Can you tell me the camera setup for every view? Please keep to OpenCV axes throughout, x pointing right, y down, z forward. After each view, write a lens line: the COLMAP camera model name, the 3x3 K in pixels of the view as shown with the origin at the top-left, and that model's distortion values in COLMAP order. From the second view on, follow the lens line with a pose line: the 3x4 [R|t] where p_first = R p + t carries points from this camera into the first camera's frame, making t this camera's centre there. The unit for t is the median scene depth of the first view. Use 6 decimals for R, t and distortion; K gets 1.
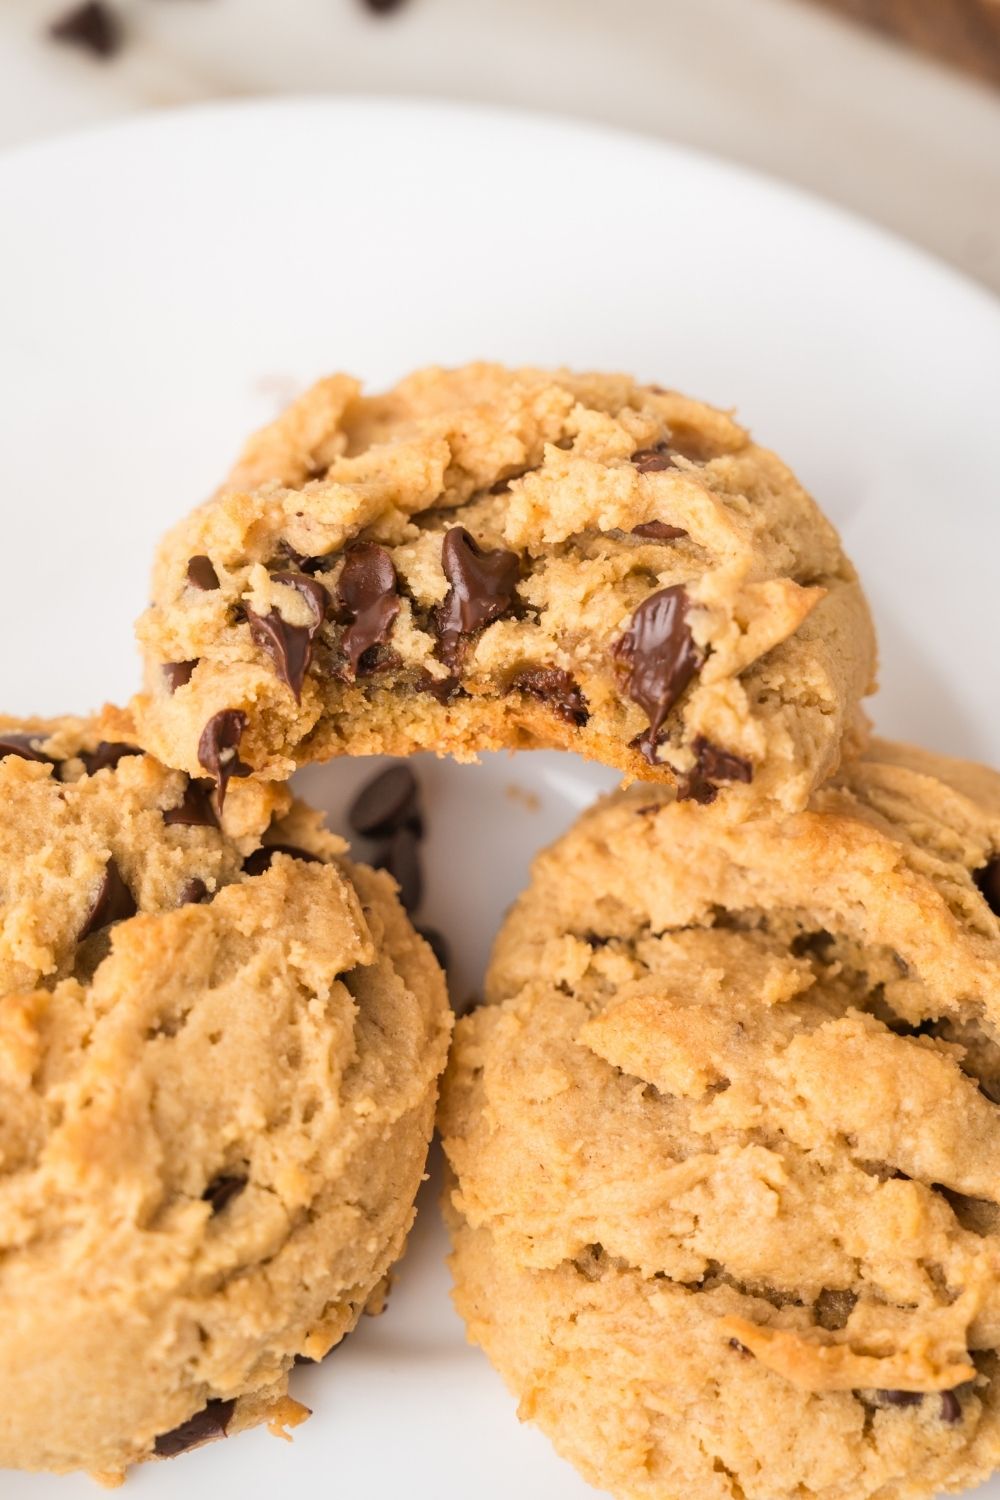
lens RADIAL K [[3803.1, 0, 500.6], [0, 3803.1, 657.6], [0, 0, 1]] dist [-0.008250, 0.163097]
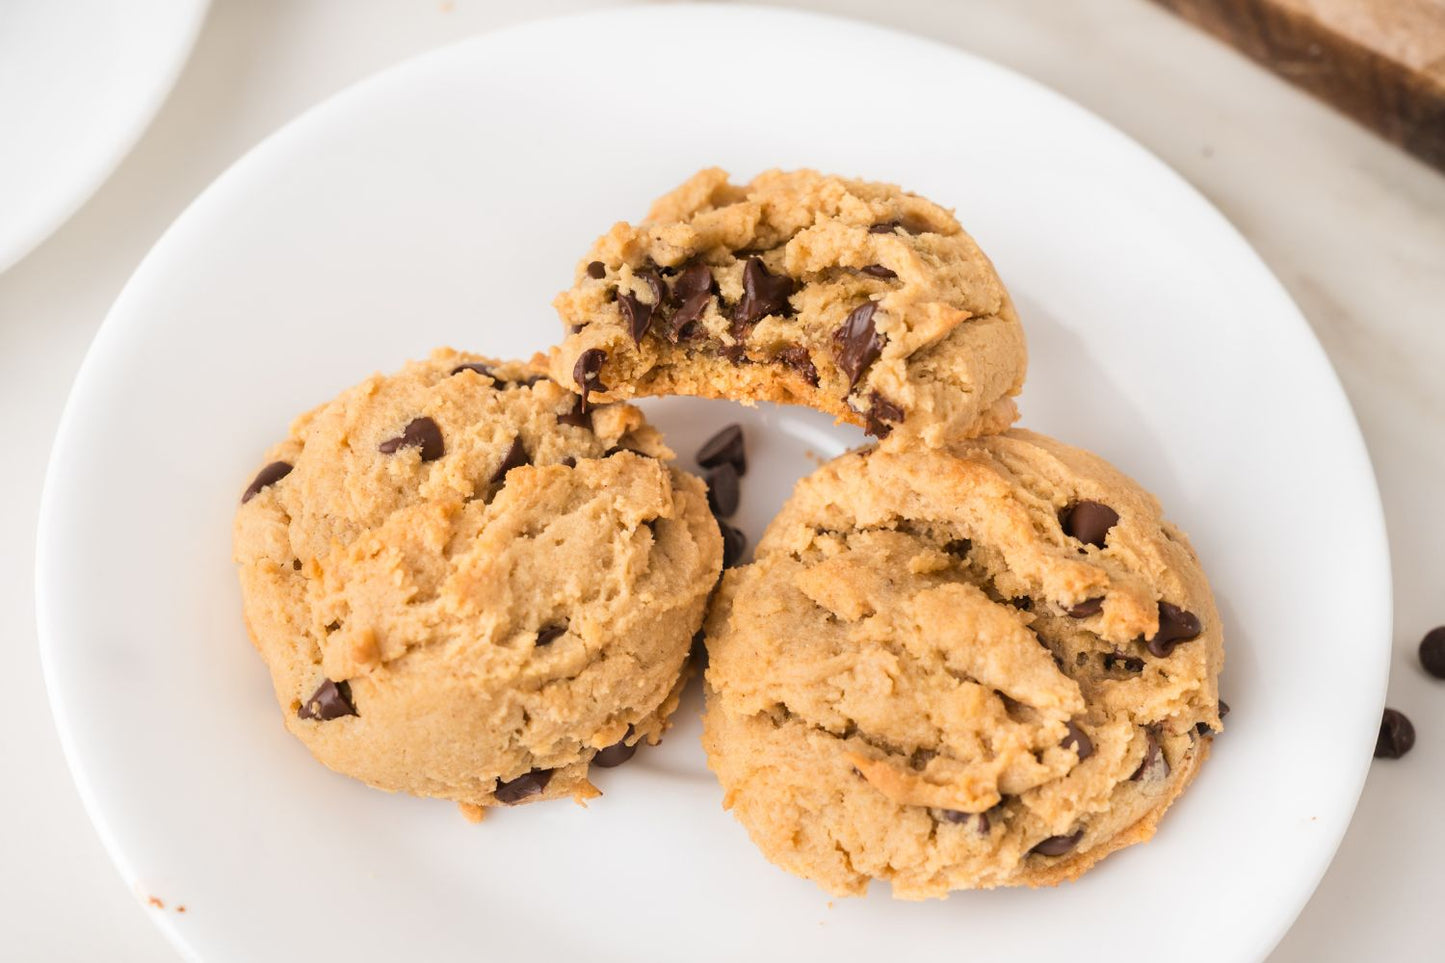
lens RADIAL K [[3663.7, 0, 722.5], [0, 3663.7, 481.5], [0, 0, 1]] dist [-0.008250, 0.163097]
pose [[0.979577, 0.103662, -0.172285, 0.257724], [-0.113745, 0.992267, -0.049692, 0.141645], [0.165802, 0.068273, 0.983793, -0.530553]]
